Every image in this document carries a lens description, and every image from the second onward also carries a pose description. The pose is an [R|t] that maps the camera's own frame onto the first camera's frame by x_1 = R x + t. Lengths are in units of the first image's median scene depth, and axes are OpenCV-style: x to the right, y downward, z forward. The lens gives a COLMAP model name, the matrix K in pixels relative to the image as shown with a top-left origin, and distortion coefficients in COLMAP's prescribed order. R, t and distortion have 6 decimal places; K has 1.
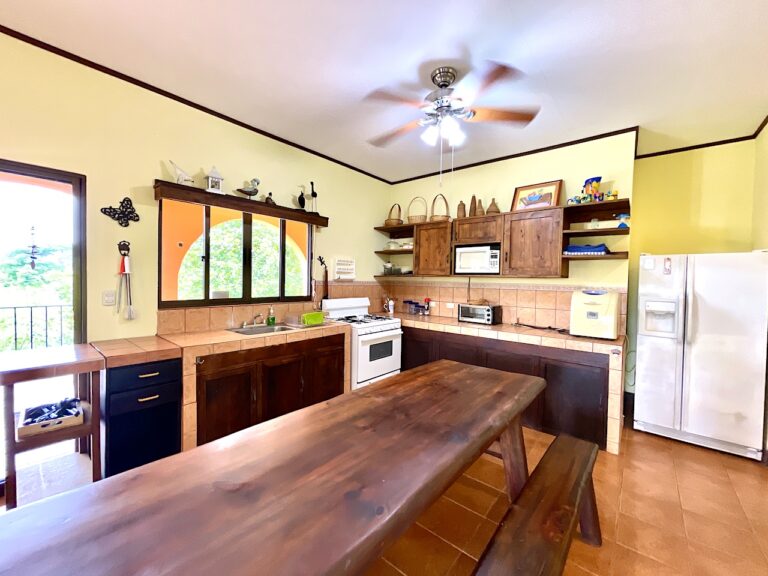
lens RADIAL K [[312.1, 0, 383.4], [0, 312.1, 283.7], [0, 0, 1]] dist [0.015243, 0.000388]
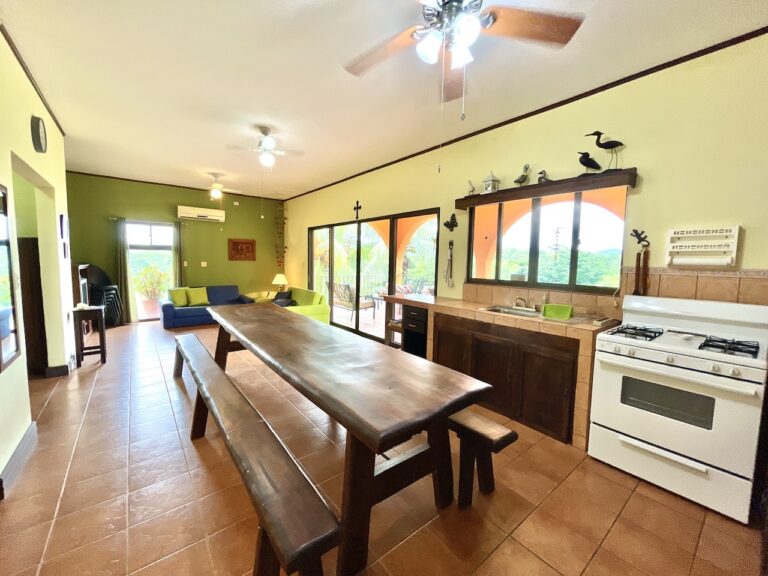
lens RADIAL K [[312.1, 0, 377.8], [0, 312.1, 286.8], [0, 0, 1]] dist [0.015243, 0.000388]
pose [[-0.203031, 0.067038, -0.976875, 0.763154], [-0.035054, 0.996516, 0.075671, 0.001135], [0.978545, 0.049607, -0.199974, 0.807447]]
